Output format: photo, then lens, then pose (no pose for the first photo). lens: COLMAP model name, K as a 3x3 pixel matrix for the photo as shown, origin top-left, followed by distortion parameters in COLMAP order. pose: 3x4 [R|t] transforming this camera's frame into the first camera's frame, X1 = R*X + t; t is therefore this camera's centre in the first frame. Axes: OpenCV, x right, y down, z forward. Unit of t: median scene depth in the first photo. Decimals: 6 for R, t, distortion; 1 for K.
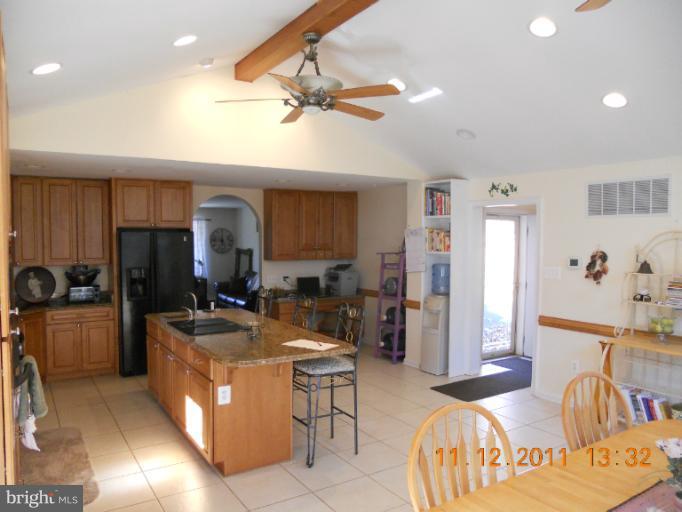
lens RADIAL K [[518.7, 0, 341.0], [0, 518.7, 256.0], [0, 0, 1]] dist [-0.048812, 0.000442]
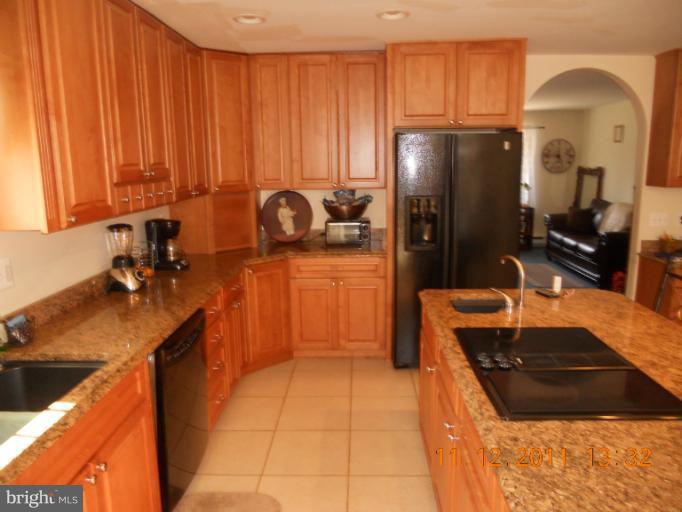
lens RADIAL K [[518.7, 0, 341.0], [0, 518.7, 256.0], [0, 0, 1]] dist [-0.048812, 0.000442]
pose [[0.823745, 0.091731, -0.559491, -0.131836], [-0.005853, 0.988148, 0.153395, 0.000669], [0.566931, -0.123084, 0.814518, 0.445632]]
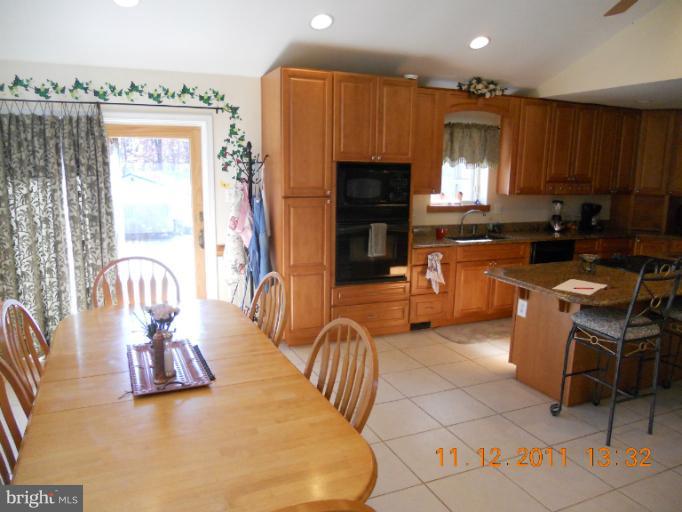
lens RADIAL K [[518.7, 0, 341.0], [0, 518.7, 256.0], [0, 0, 1]] dist [-0.048812, 0.000442]
pose [[-0.141098, 0.172155, -0.974912, 0.496042], [-0.054311, 0.981935, 0.181256, -0.009021], [0.988505, 0.078524, -0.129199, 0.426786]]
